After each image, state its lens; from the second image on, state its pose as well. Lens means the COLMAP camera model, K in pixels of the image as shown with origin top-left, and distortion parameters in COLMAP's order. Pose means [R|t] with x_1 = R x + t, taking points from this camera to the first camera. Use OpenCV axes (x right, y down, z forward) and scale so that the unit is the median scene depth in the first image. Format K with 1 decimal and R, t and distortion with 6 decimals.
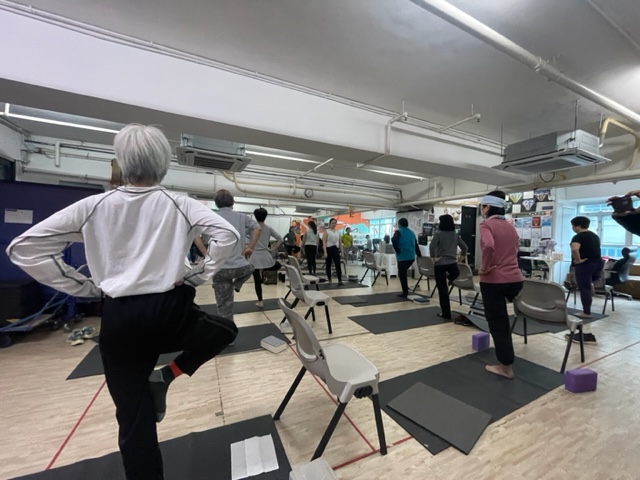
lens RADIAL K [[257.2, 0, 317.8], [0, 257.2, 235.2], [0, 0, 1]] dist [-0.006531, 0.000572]
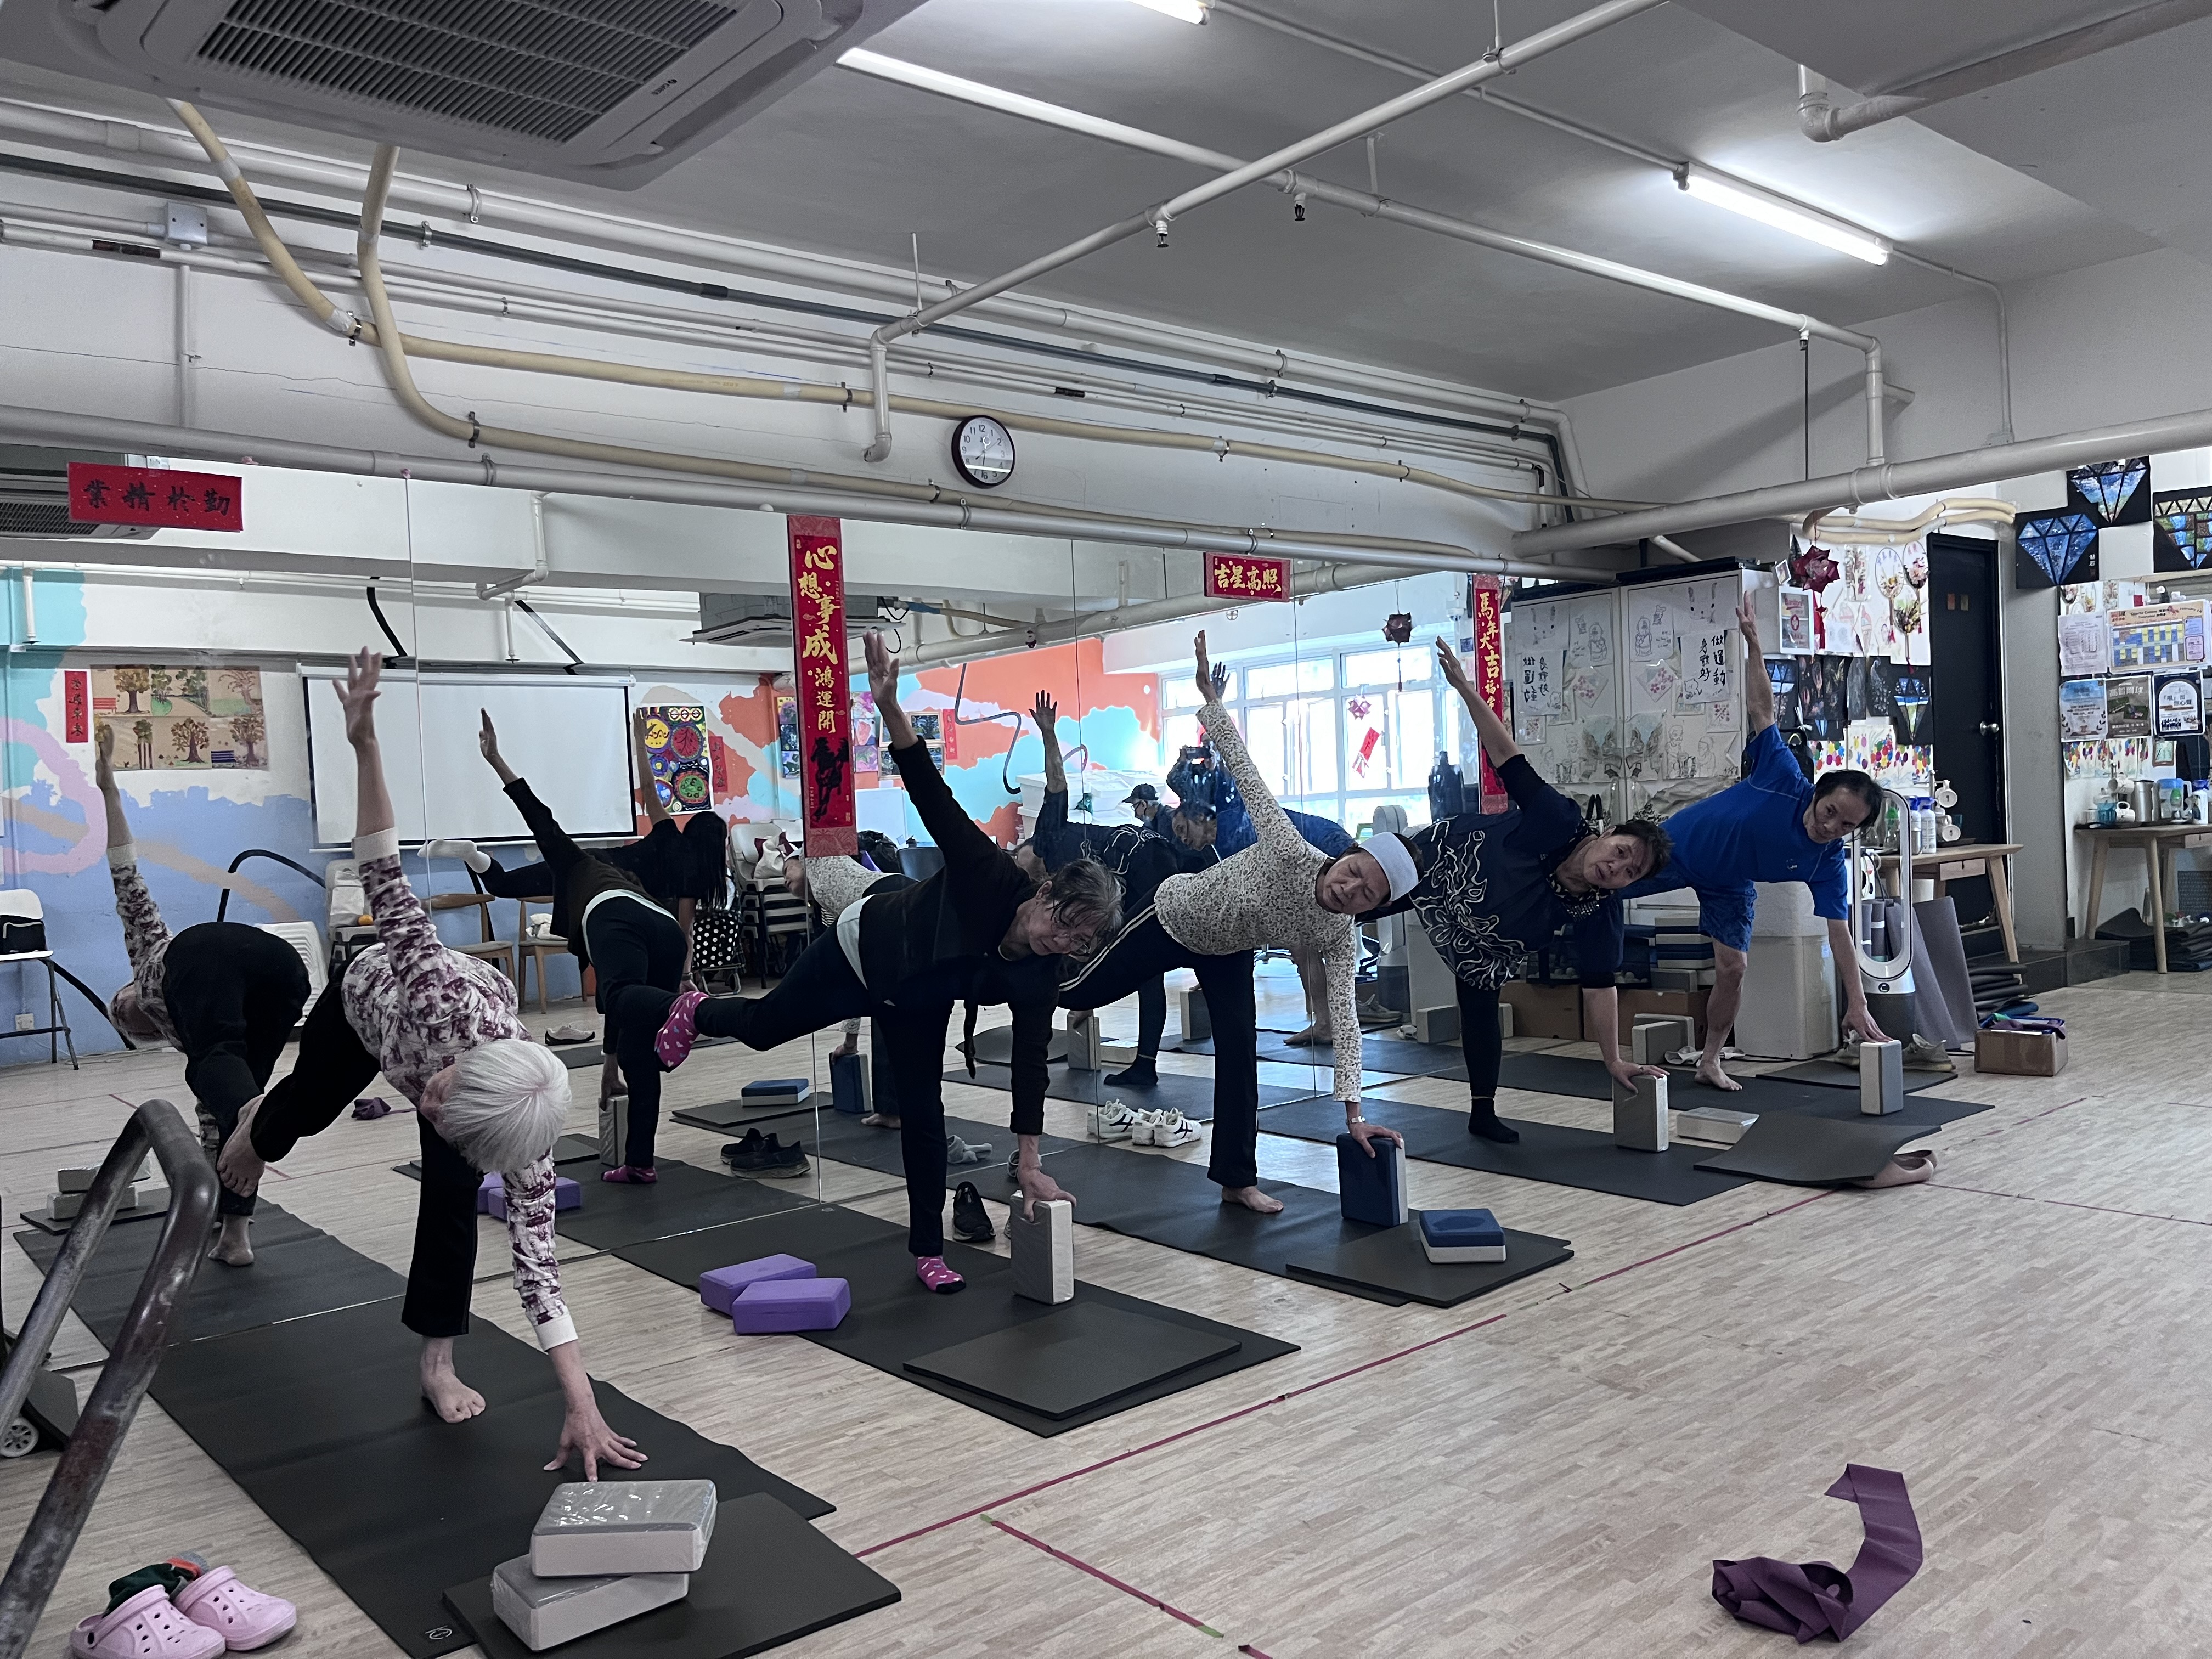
lens RADIAL K [[1691.5, 0, 1097.1], [0, 1691.5, 846.7], [0, 0, 1]] dist [0.036260, -0.031370]
pose [[0.963401, -0.076794, 0.256830, -0.188706], [0.070676, 0.996954, 0.032982, 0.000800], [-0.258580, -0.013623, 0.965894, 0.186805]]
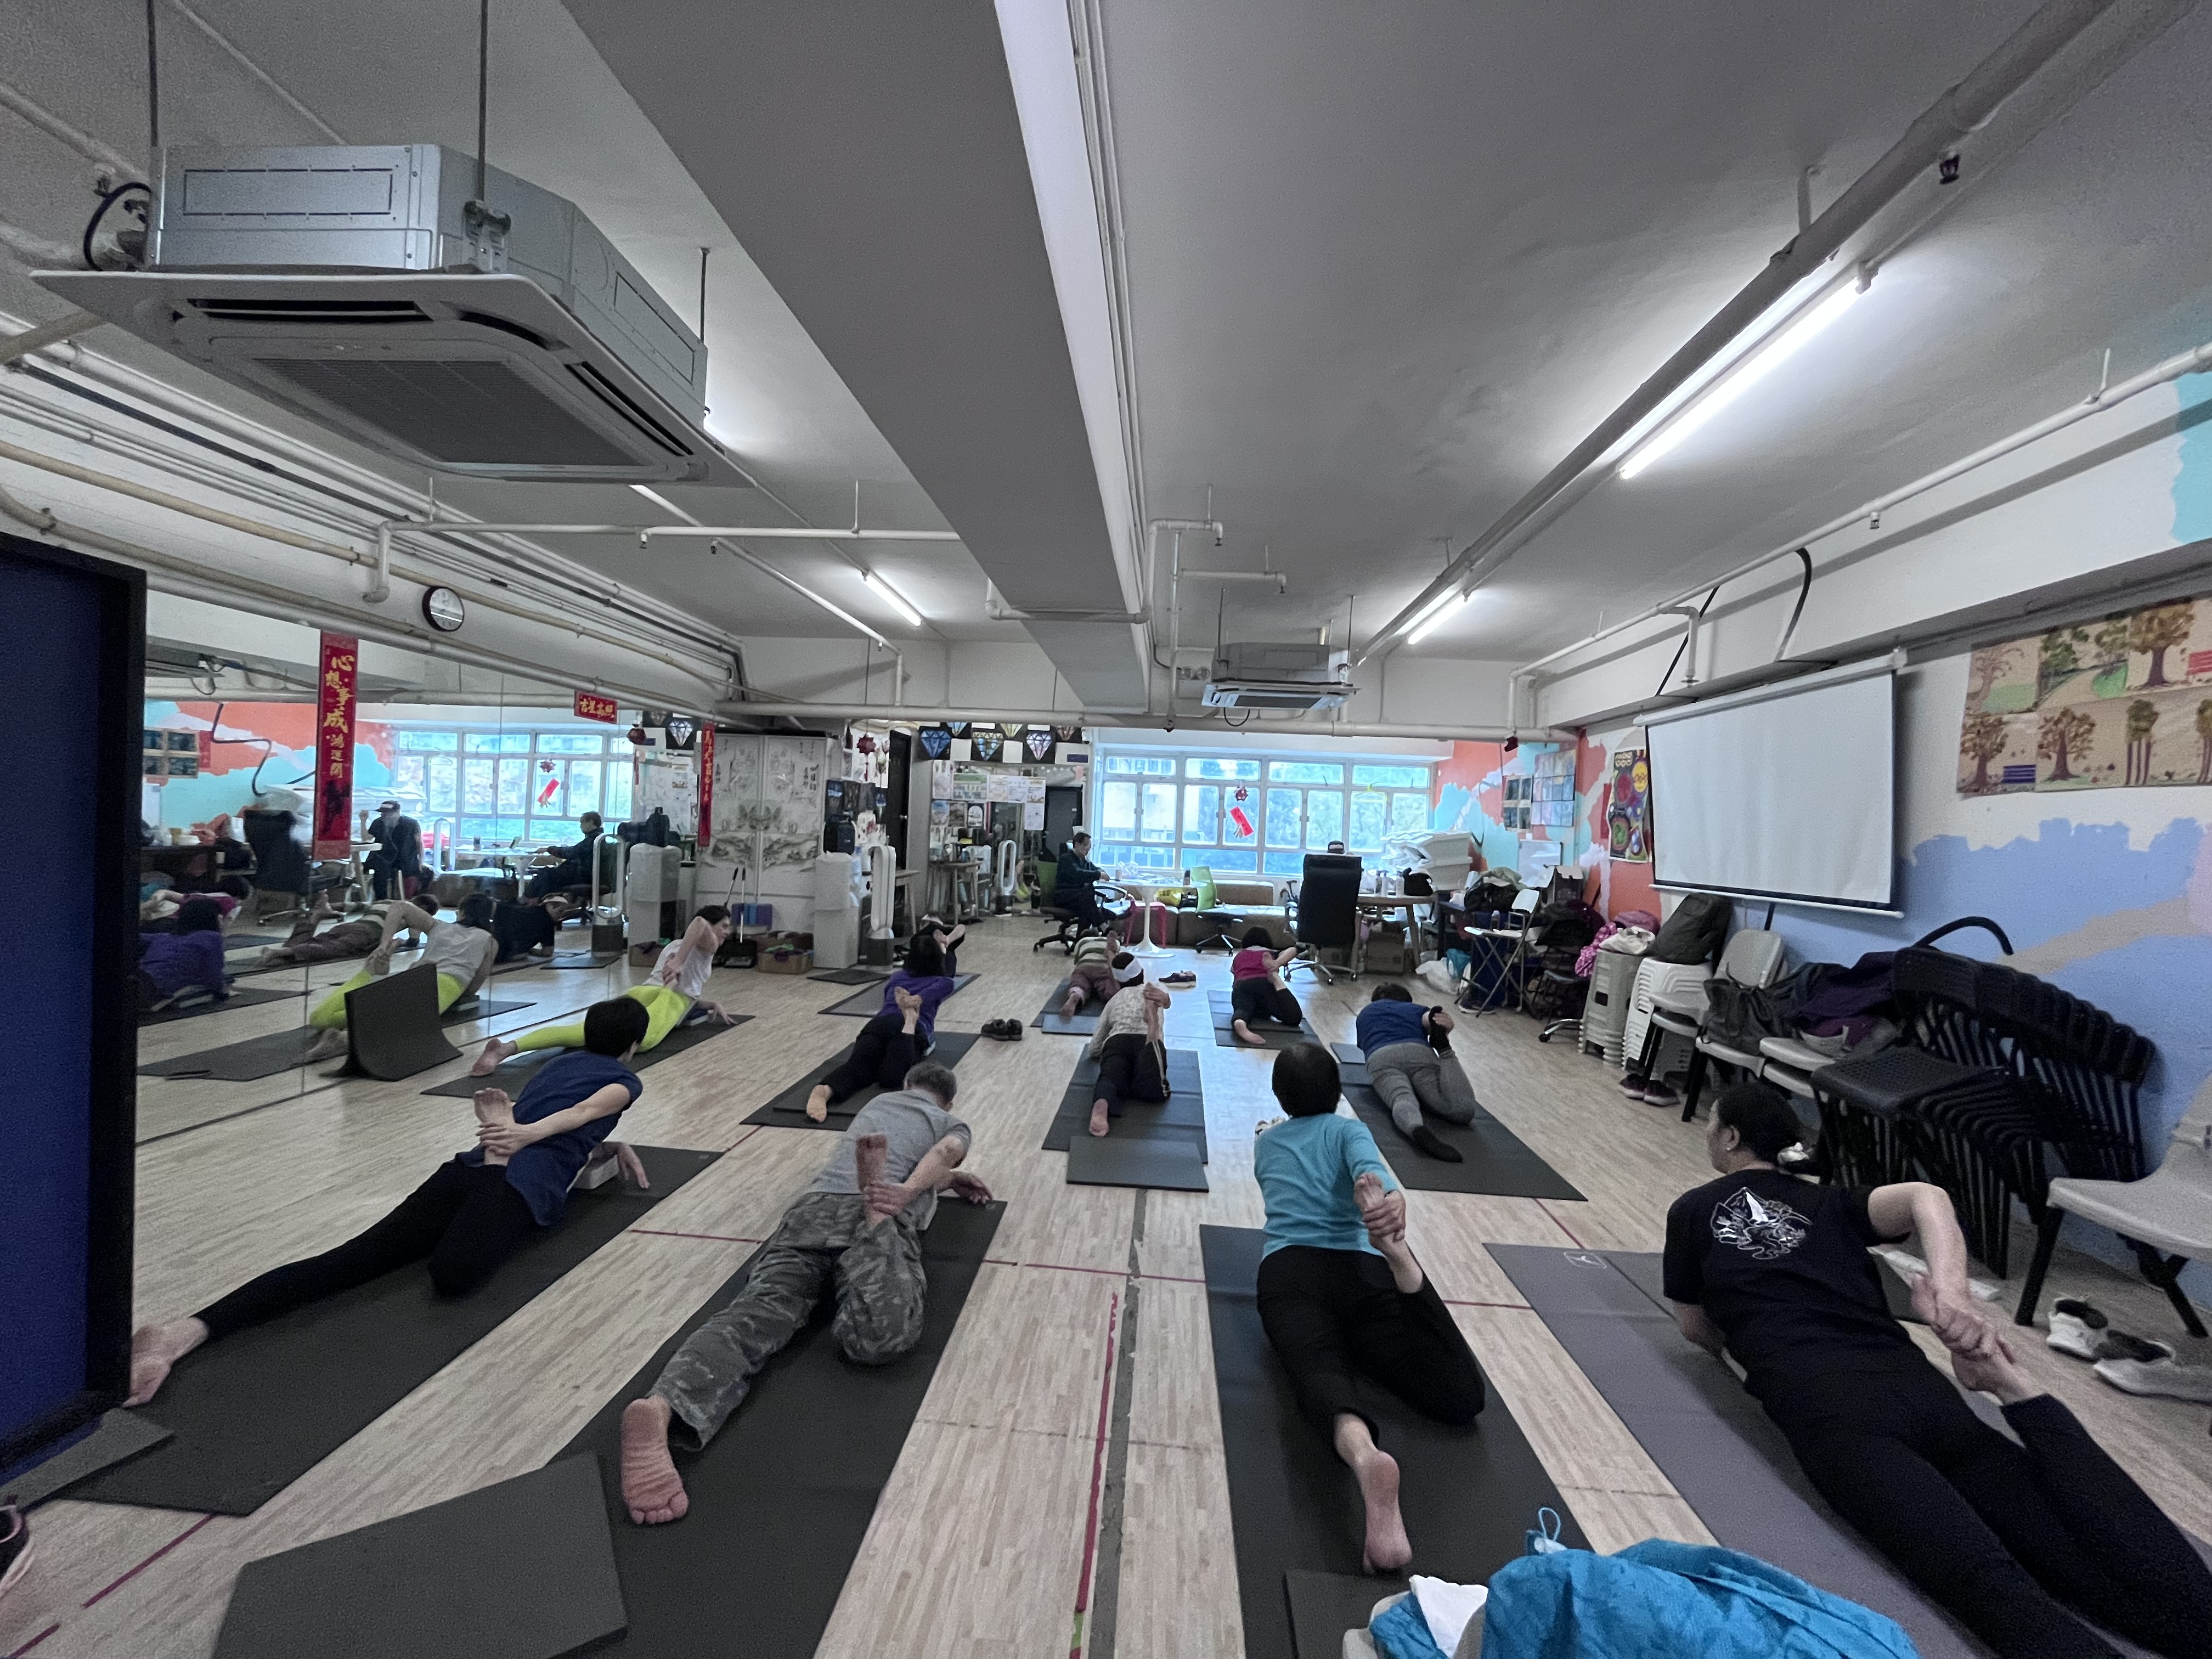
lens RADIAL K [[903.2, 0, 1104.3], [0, 903.2, 834.4], [0, 0, 1]] dist [-0.004169, 0.000073]
pose [[0.491889, -0.013426, 0.870554, -0.359413], [-0.029059, 0.999071, 0.031827, -0.026060], [-0.870173, -0.040953, 0.491042, 0.196377]]
